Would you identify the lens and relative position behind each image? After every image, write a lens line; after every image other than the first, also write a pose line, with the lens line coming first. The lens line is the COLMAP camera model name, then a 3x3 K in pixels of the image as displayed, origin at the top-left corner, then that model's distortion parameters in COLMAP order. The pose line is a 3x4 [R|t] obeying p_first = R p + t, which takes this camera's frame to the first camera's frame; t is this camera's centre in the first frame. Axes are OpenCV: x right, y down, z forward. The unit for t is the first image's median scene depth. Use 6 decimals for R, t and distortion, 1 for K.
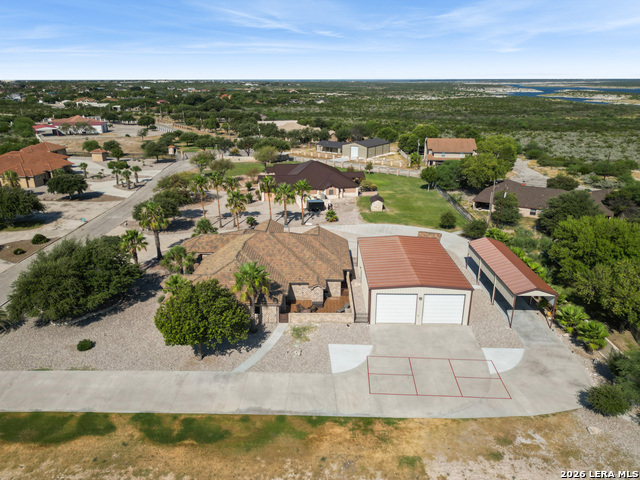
lens RADIAL K [[455.1, 0, 319.6], [0, 455.1, 239.7], [0, 0, 1]] dist [0.008011, 0.000308]
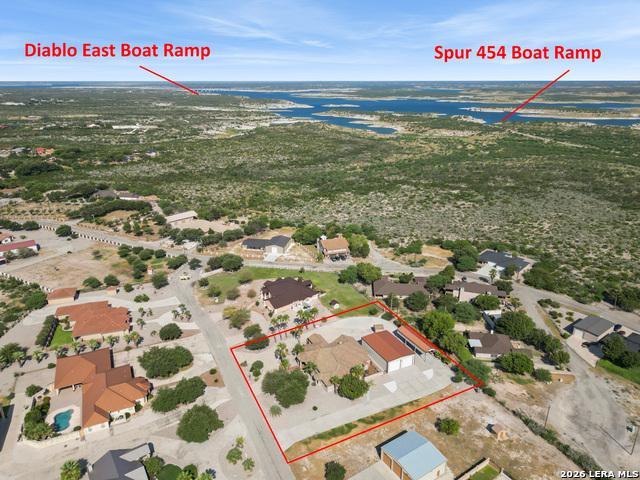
lens RADIAL K [[455.1, 0, 320.2], [0, 455.1, 241.5], [0, 0, 1]] dist [0.008011, 0.000308]
pose [[0.889974, -0.150944, 0.430305, -1.801775], [0.144860, 0.988331, 0.047085, -1.092081], [-0.432391, 0.020429, 0.901455, -1.907823]]
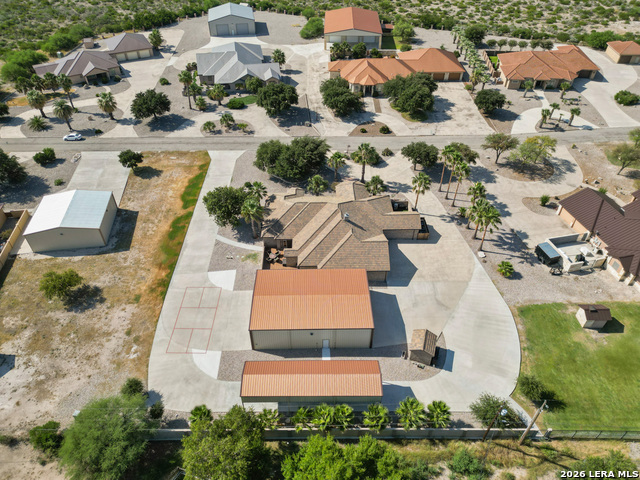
lens RADIAL K [[455.1, 0, 319.8], [0, 455.1, 240.0], [0, 0, 1]] dist [0.008011, 0.000308]
pose [[0.019358, 0.654670, -0.755667, 1.340291], [-0.334873, 0.716399, 0.612072, -1.059901], [0.942065, 0.241204, 0.233099, 1.012285]]
